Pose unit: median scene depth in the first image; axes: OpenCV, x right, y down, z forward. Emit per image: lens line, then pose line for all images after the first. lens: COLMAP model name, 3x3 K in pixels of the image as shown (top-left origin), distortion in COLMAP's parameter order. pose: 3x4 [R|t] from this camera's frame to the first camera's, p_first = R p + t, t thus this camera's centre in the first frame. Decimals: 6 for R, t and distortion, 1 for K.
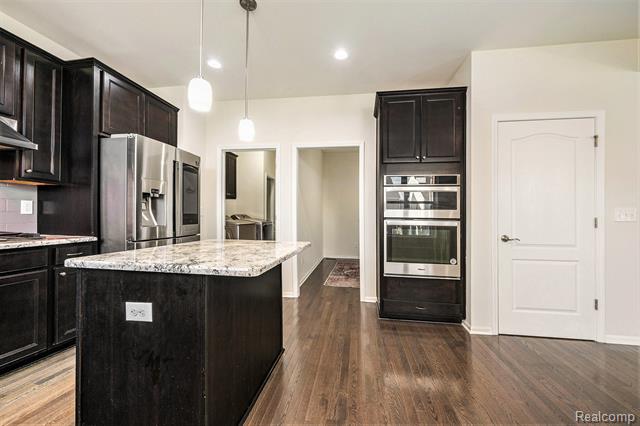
lens RADIAL K [[253.1, 0, 319.9], [0, 253.1, 213.5], [0, 0, 1]] dist [0.013230, -0.000521]
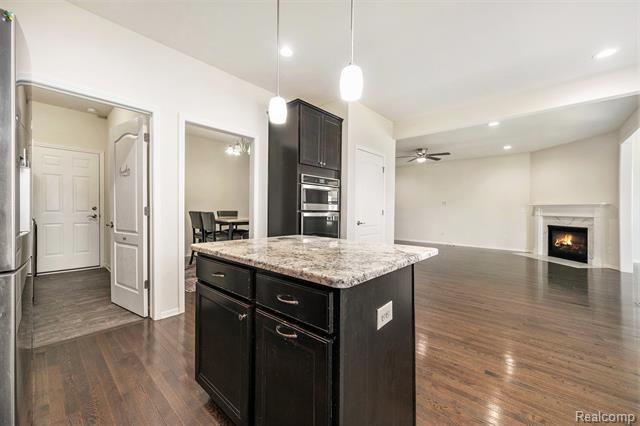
lens RADIAL K [[253.1, 0, 320.3], [0, 253.1, 213.3], [0, 0, 1]] dist [0.013230, -0.000521]
pose [[0.539922, -0.011409, 0.841638, -0.755495], [-0.009747, 0.999756, 0.019805, 0.005915], [-0.841659, -0.018896, 0.539679, 0.339519]]
